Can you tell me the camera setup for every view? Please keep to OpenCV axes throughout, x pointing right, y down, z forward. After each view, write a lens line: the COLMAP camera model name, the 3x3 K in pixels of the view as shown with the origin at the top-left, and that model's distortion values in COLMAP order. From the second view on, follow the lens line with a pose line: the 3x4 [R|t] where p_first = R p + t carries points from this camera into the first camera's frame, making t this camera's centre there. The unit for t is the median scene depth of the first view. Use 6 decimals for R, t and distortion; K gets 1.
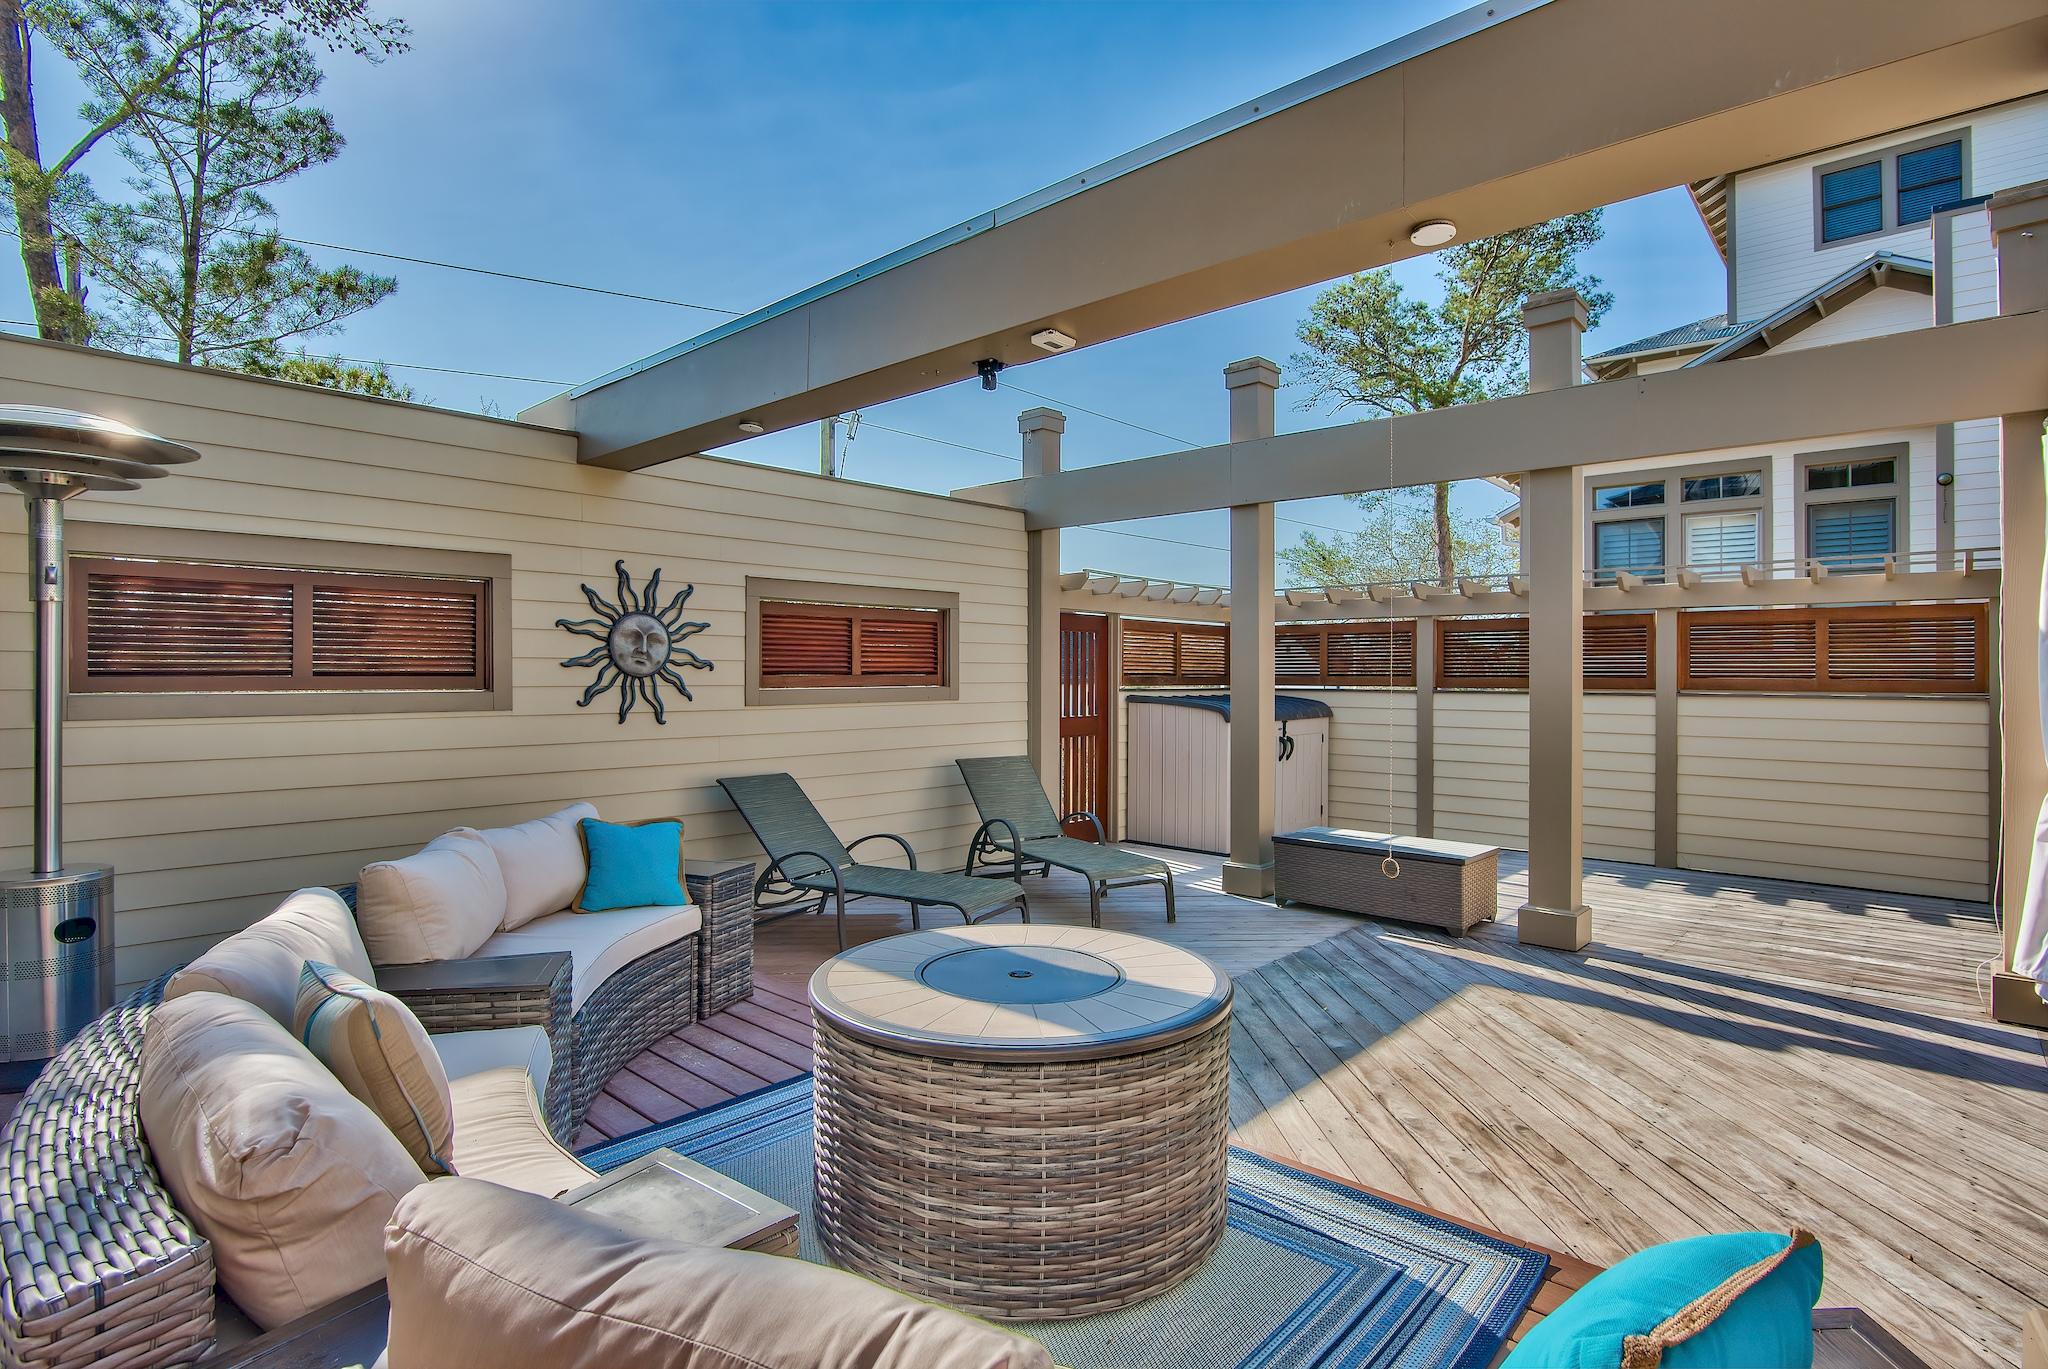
lens RADIAL K [[1019.9, 0, 1024.0], [0, 1019.9, 684.5], [0, 0, 1]] dist [-0.015111, 0.000129]
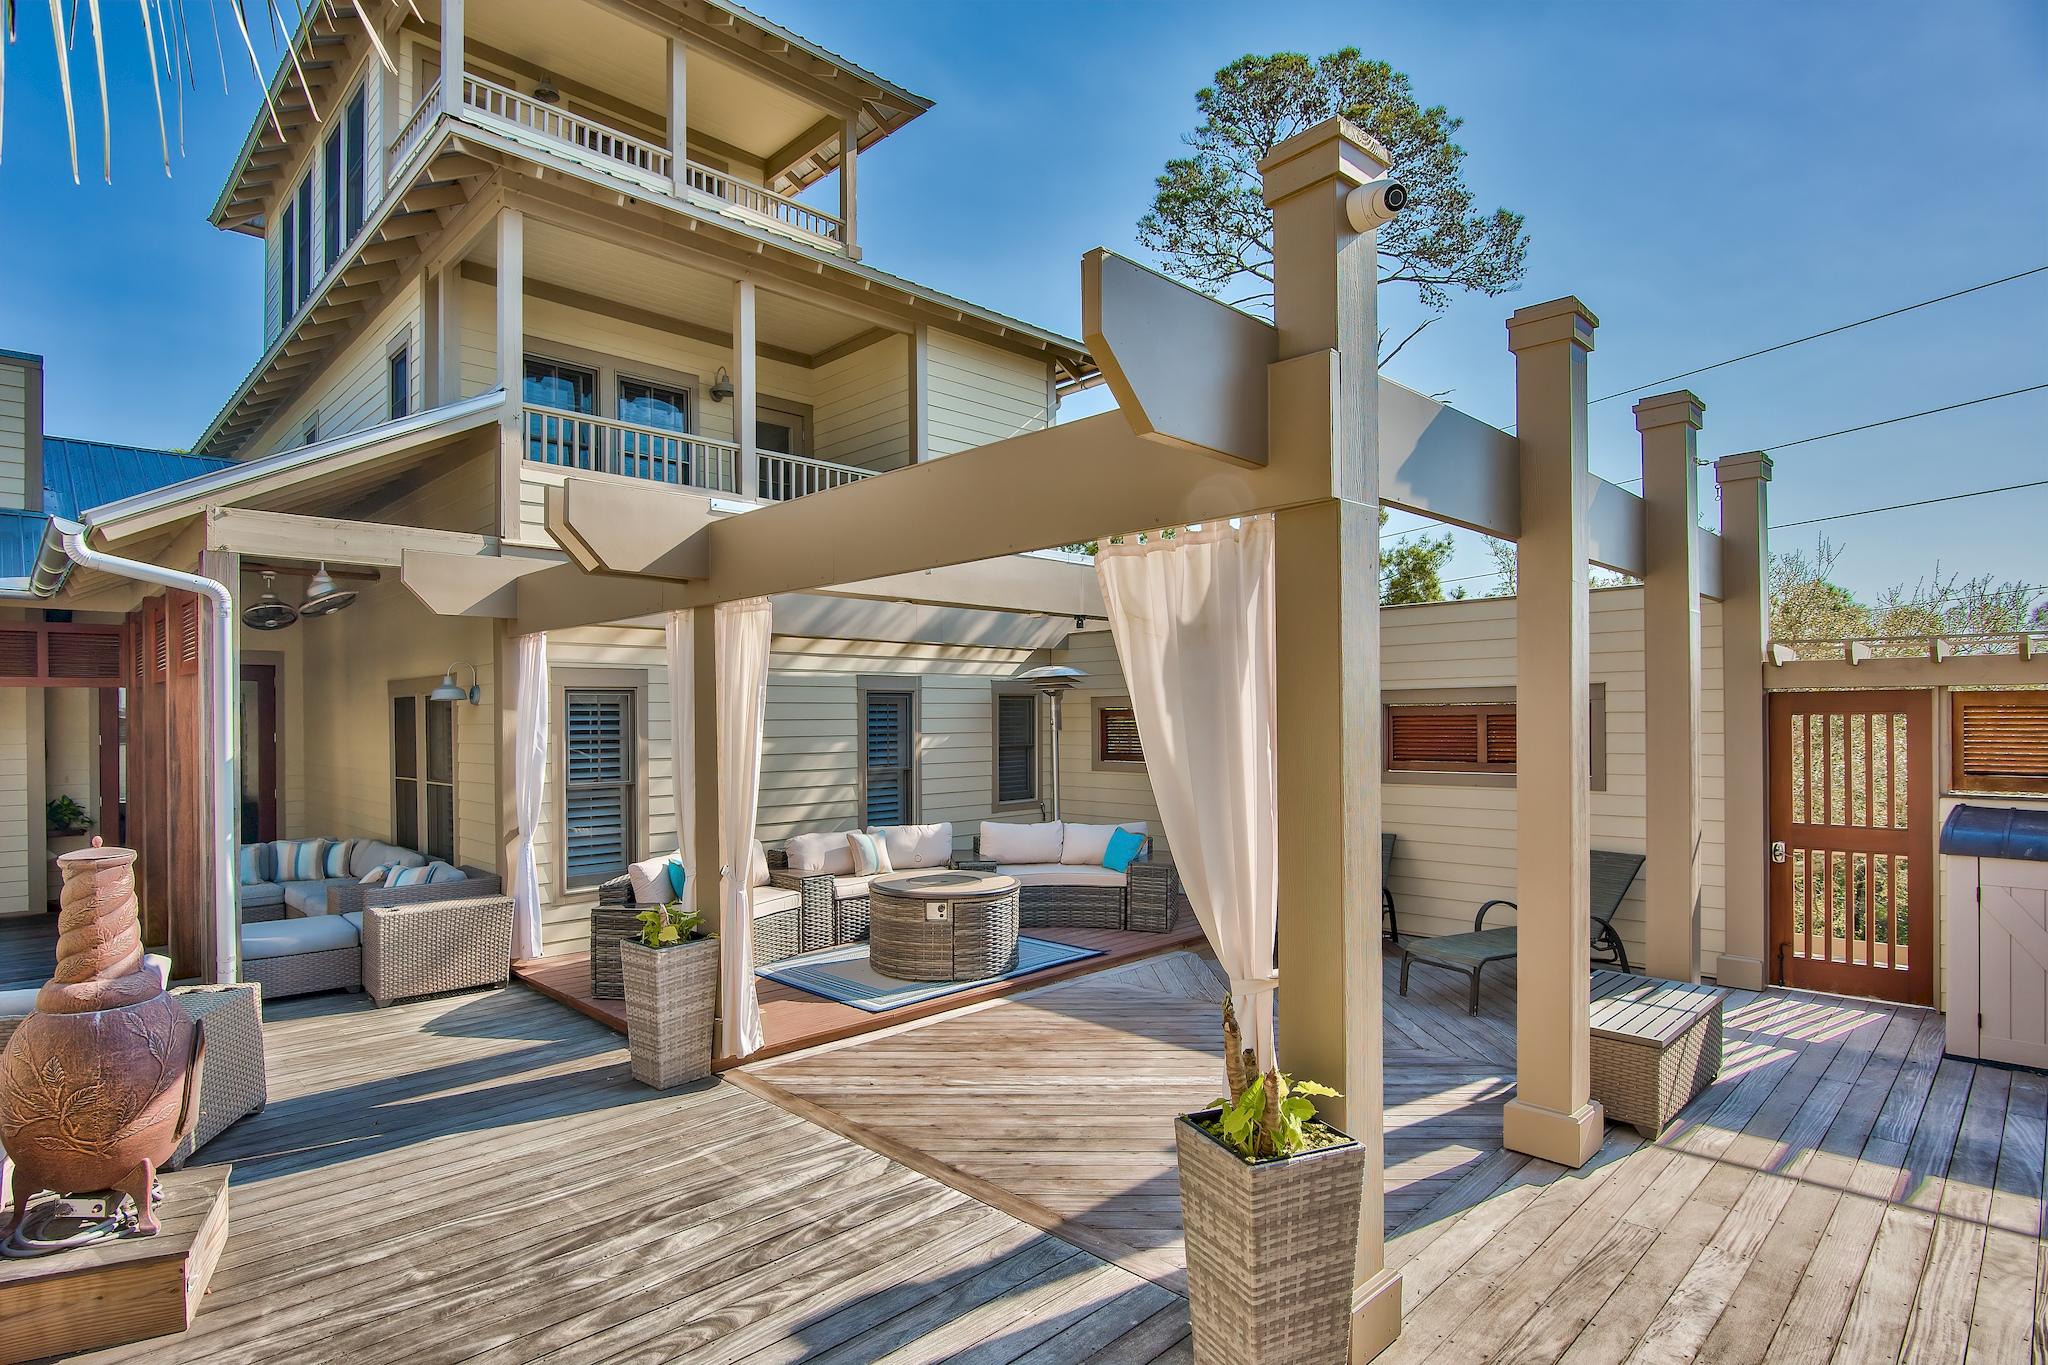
lens RADIAL K [[1061.4, 0, 982.7], [0, 1061.4, 713.2], [0, 0, 1]] dist [-0.022392, -0.000655]
pose [[-0.073932, -0.009549, -0.997218, 1.193526], [-0.004485, 0.999947, -0.009242, -0.058975], [0.997253, 0.003789, -0.073971, 0.559072]]
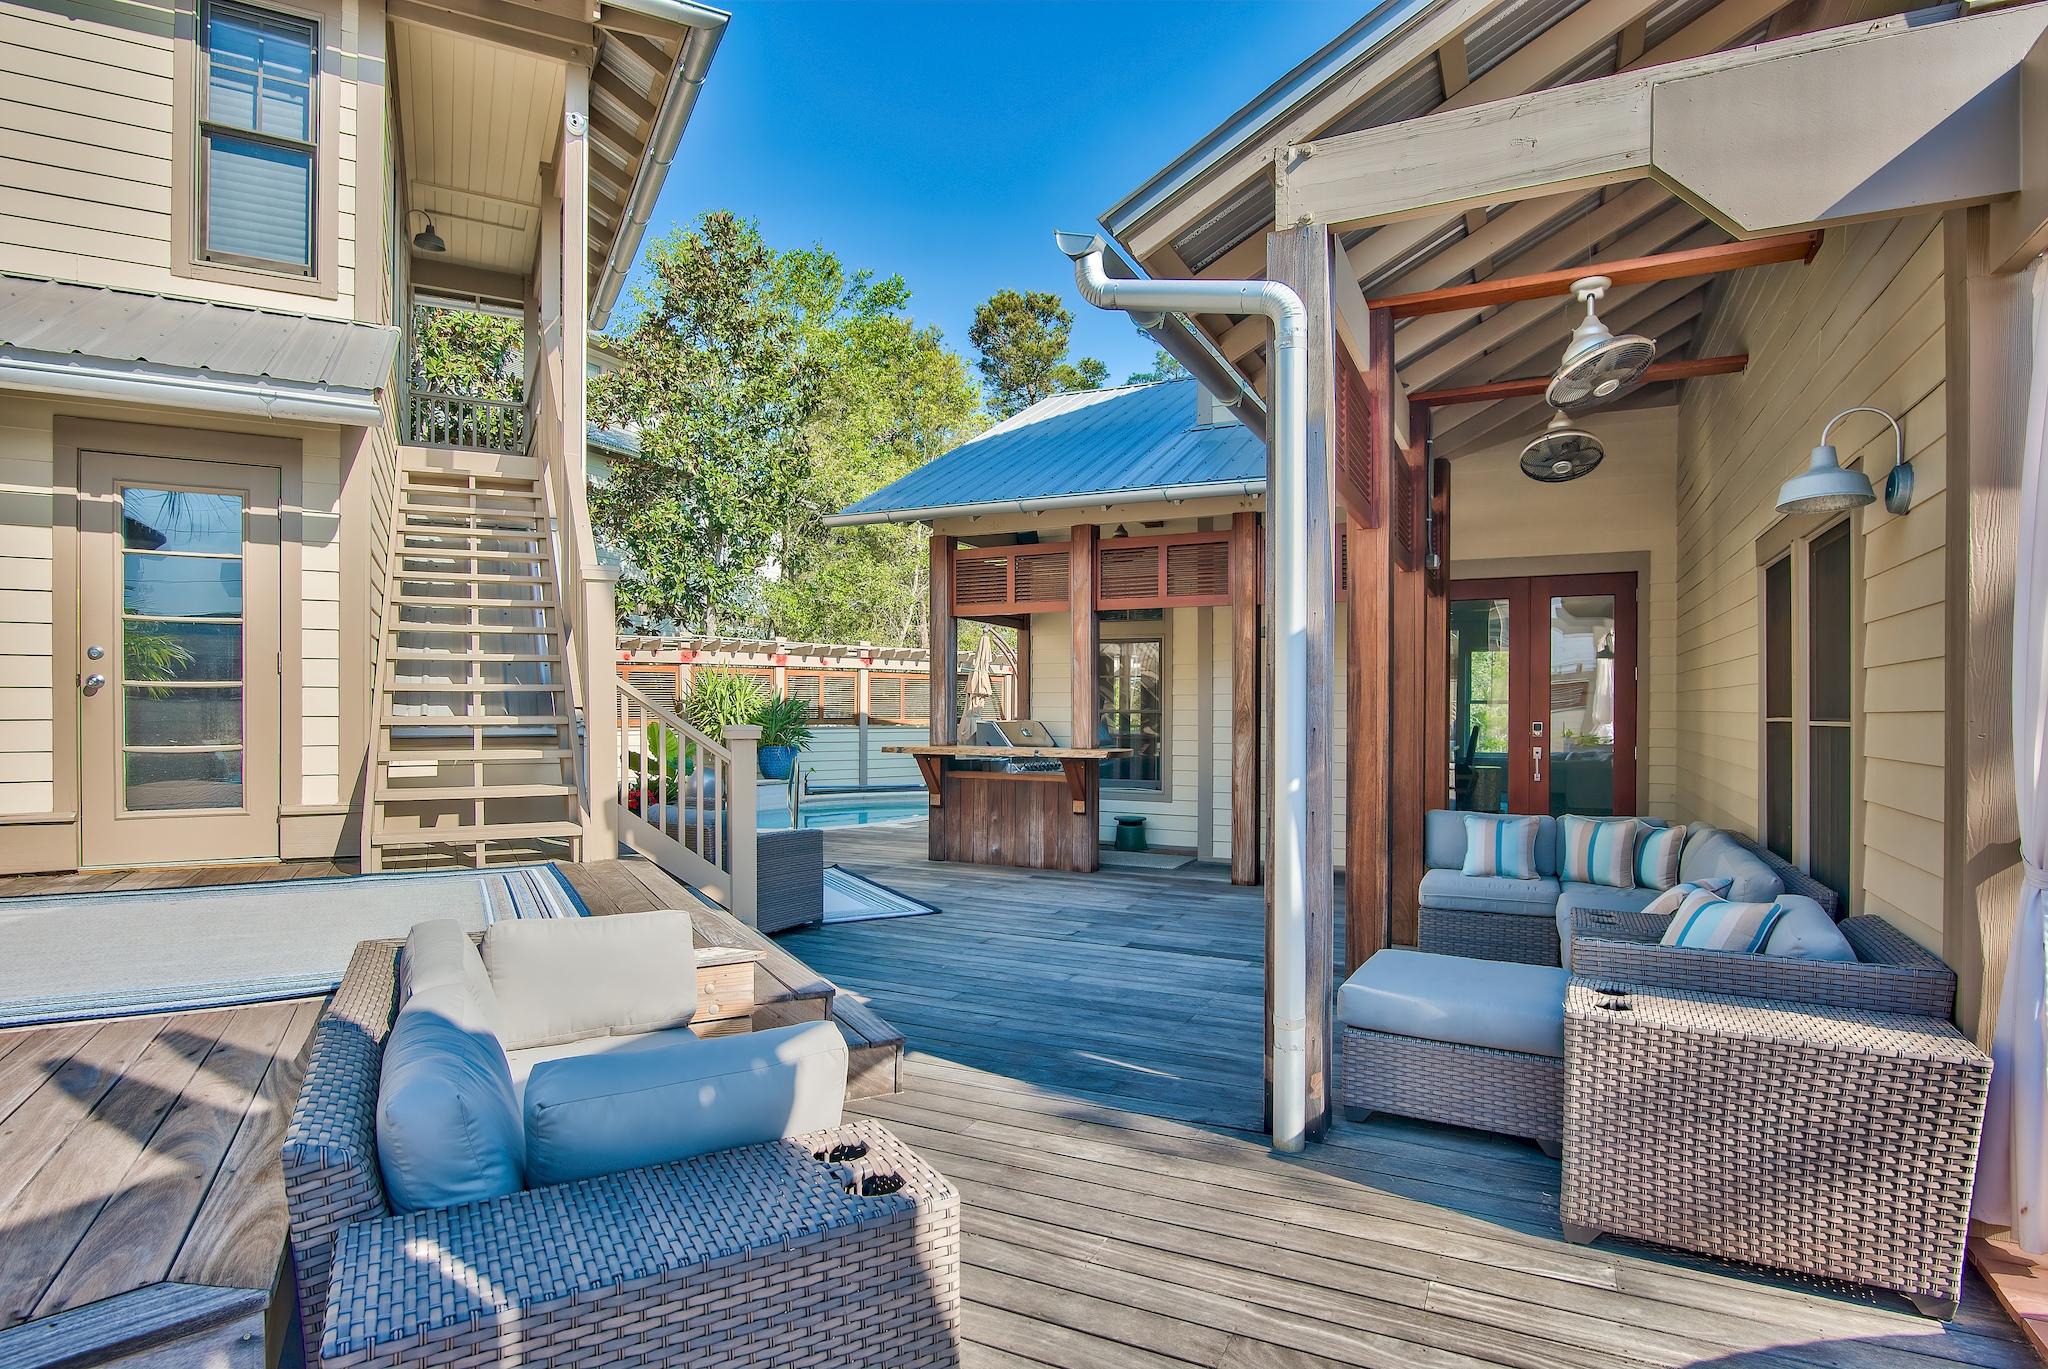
lens RADIAL K [[1059.3, 0, 1028.3], [0, 1059.3, 715.7], [0, 0, 1]] dist [-0.021870, -0.000084]
pose [[-0.961733, -0.008149, -0.273869, 0.495241], [-0.013666, 0.999740, 0.018245, 0.014475], [0.273649, 0.021289, -0.961594, 0.215055]]
